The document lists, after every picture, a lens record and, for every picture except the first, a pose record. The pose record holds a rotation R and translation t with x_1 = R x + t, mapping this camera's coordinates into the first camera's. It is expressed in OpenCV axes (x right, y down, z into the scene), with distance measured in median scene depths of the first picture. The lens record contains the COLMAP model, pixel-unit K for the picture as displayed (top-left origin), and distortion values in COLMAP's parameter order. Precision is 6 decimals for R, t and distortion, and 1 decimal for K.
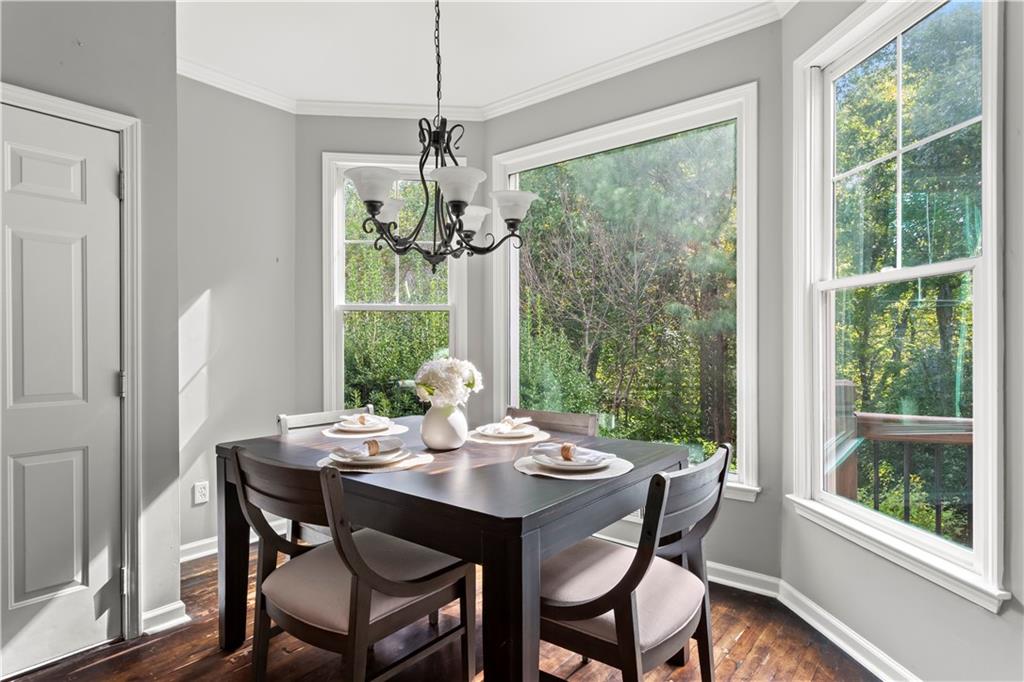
lens RADIAL K [[578.2, 0, 514.1], [0, 578.2, 342.5], [0, 0, 1]] dist [0.003109, 0.000295]
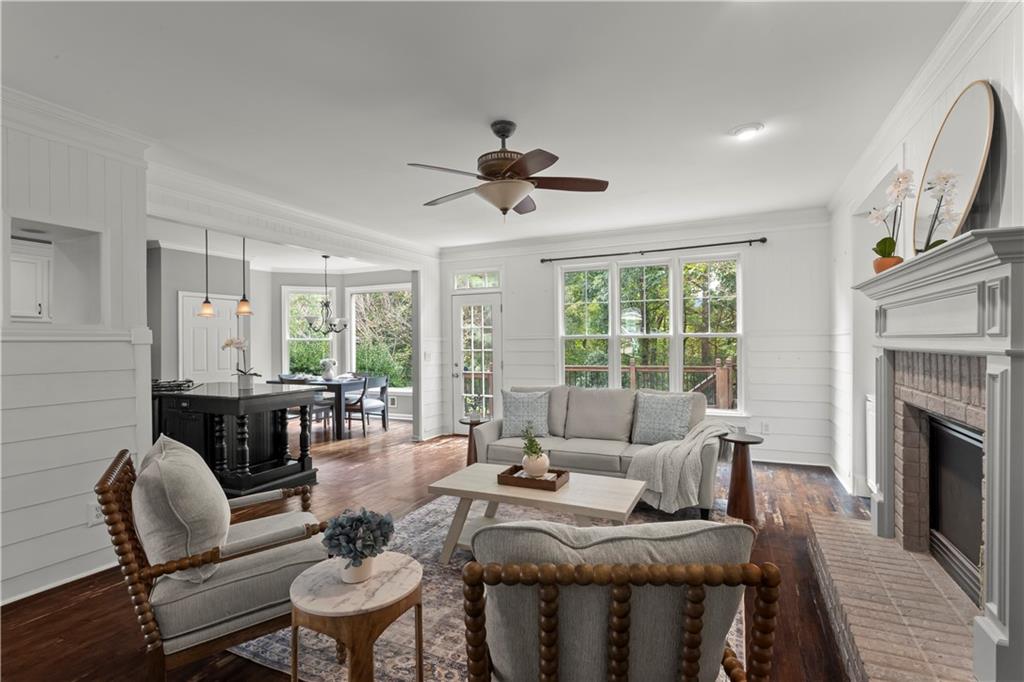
lens RADIAL K [[488.3, 0, 517.1], [0, 488.3, 342.4], [0, 0, 1]] dist [0.003872, 0.000162]
pose [[0.970221, -0.000731, 0.242221, 0.298466], [0.001093, 0.999998, -0.001362, -0.069355], [-0.242220, 0.001586, 0.970220, -2.357414]]
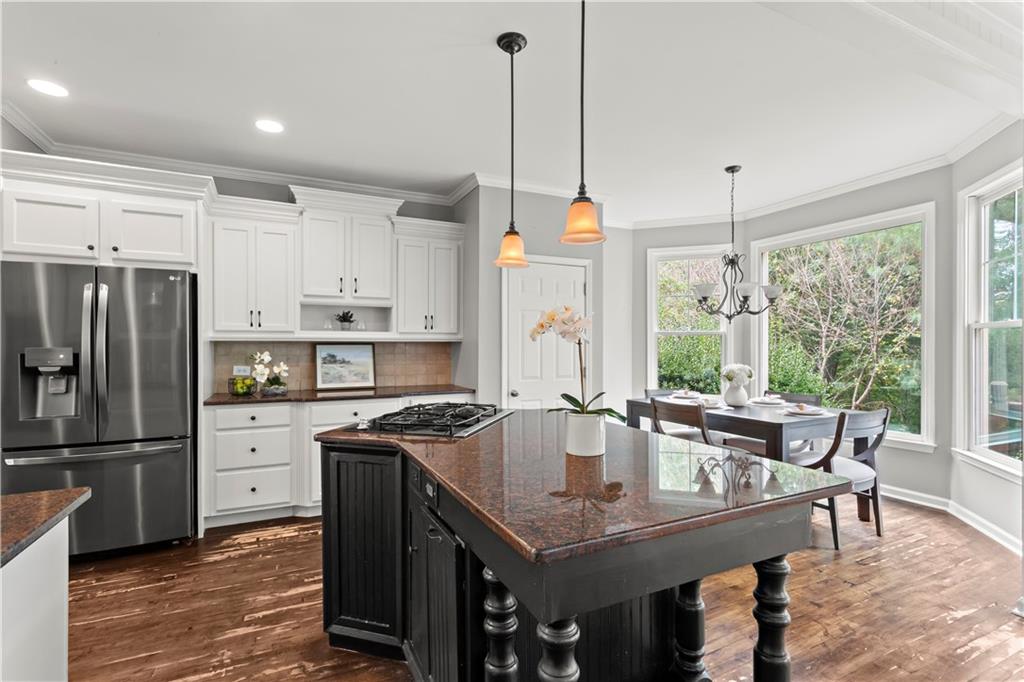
lens RADIAL K [[488.3, 0, 512.5], [0, 488.3, 346.5], [0, 0, 1]] dist [0.003872, 0.000162]
pose [[0.902341, 0.003987, -0.431004, -0.075053], [-0.002903, 0.999991, 0.003173, -0.036182], [0.431013, -0.001612, 0.902344, -0.871238]]
